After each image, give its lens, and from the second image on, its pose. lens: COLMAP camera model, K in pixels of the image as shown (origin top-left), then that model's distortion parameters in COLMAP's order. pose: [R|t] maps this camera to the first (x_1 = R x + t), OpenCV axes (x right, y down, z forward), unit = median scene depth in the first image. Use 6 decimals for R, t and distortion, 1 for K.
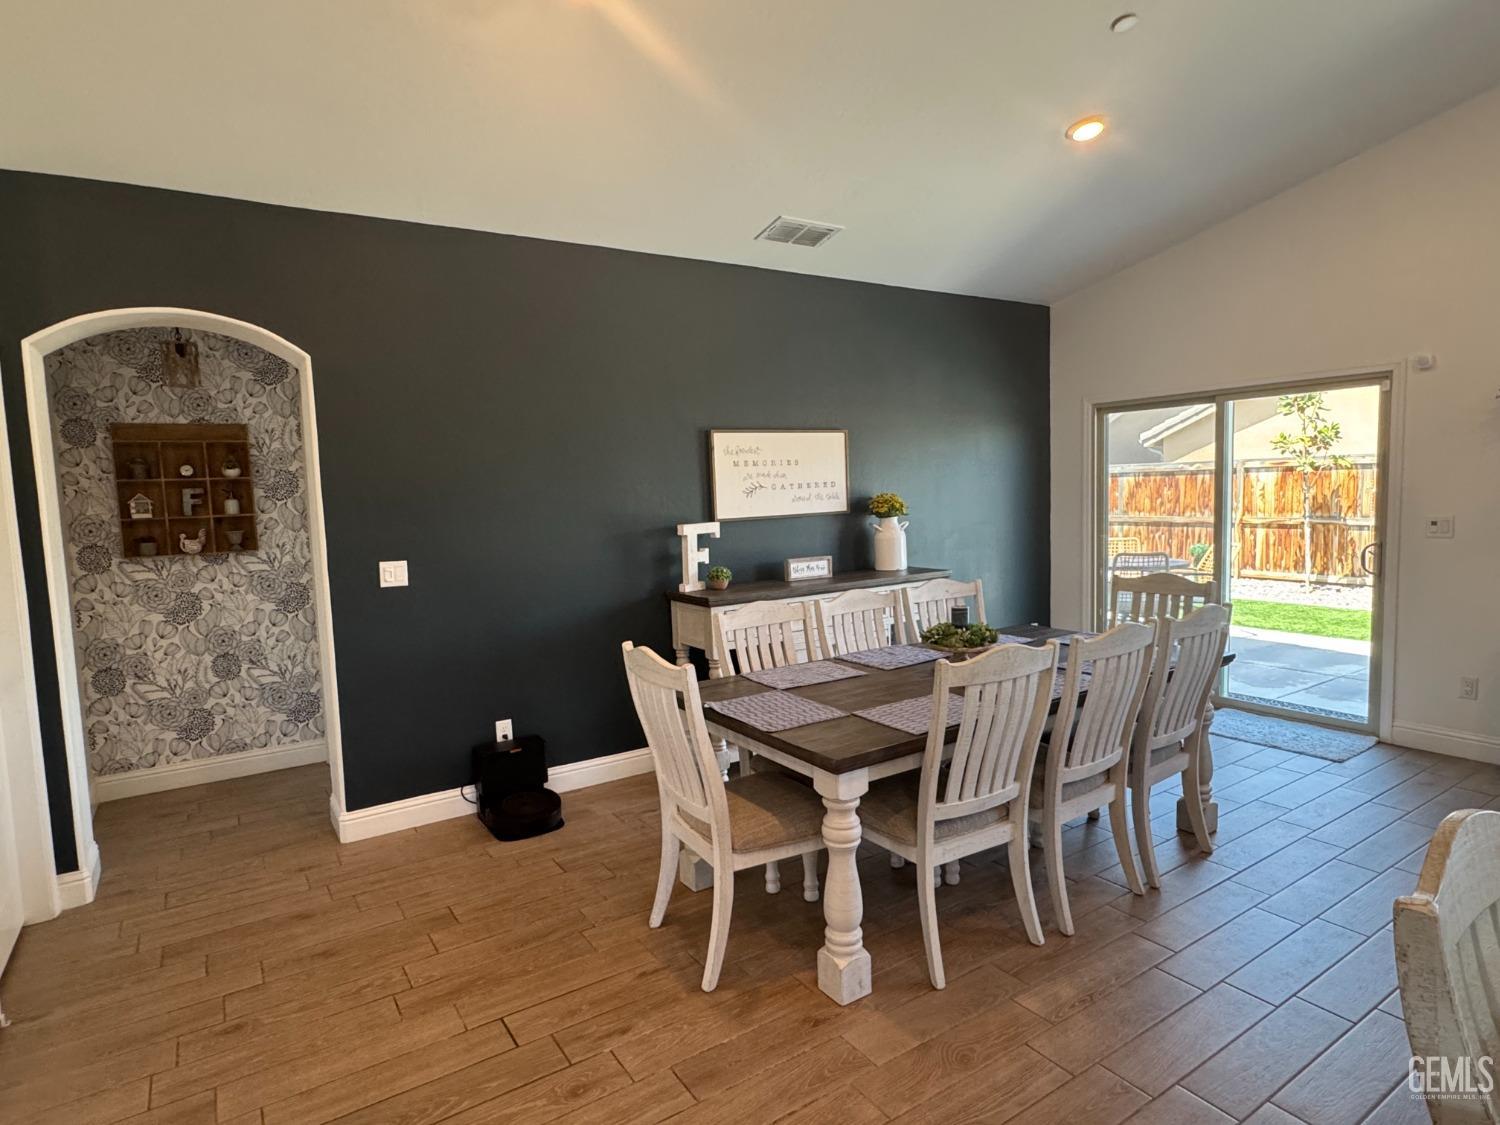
lens RADIAL K [[830.1, 0, 761.3], [0, 830.1, 563.9], [0, 0, 1]] dist [0.033908, -0.000268]
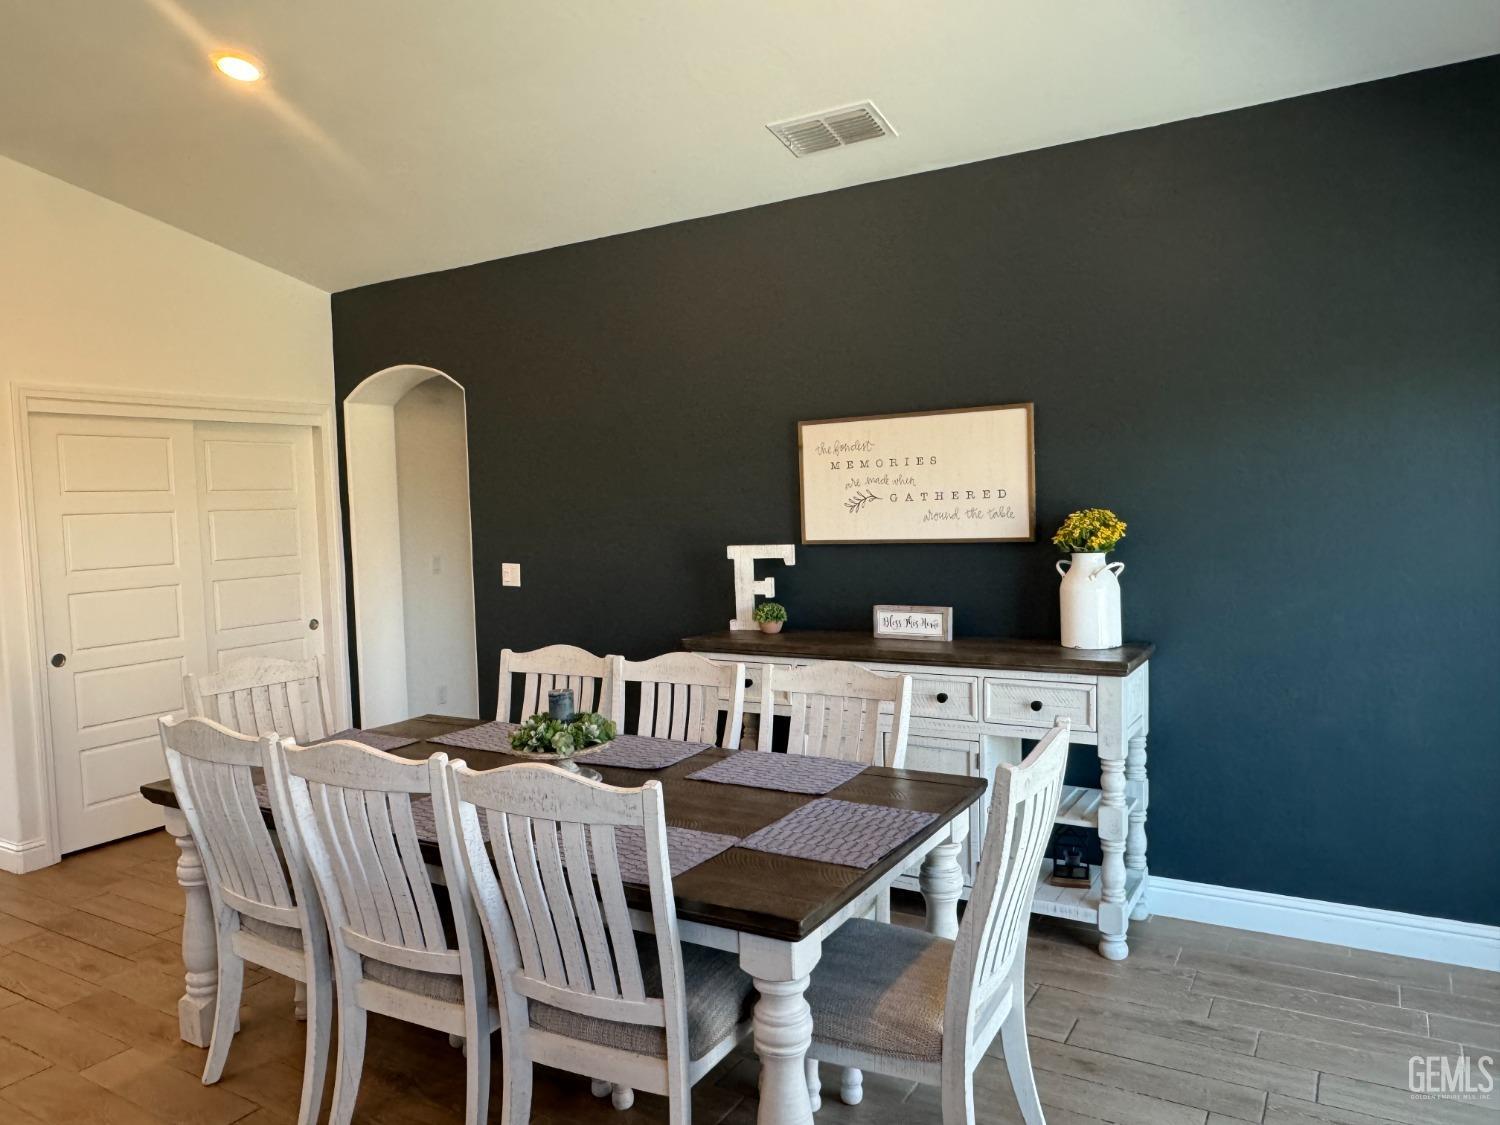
lens RADIAL K [[1056.7, 0, 745.7], [0, 1056.7, 566.9], [0, 0, 1]] dist [0.061620, -0.053657]
pose [[0.421807, 0.080276, -0.903125, 0.779142], [-0.065313, 0.996175, 0.058042, -0.081324], [0.904330, 0.034503, 0.425437, 0.540912]]
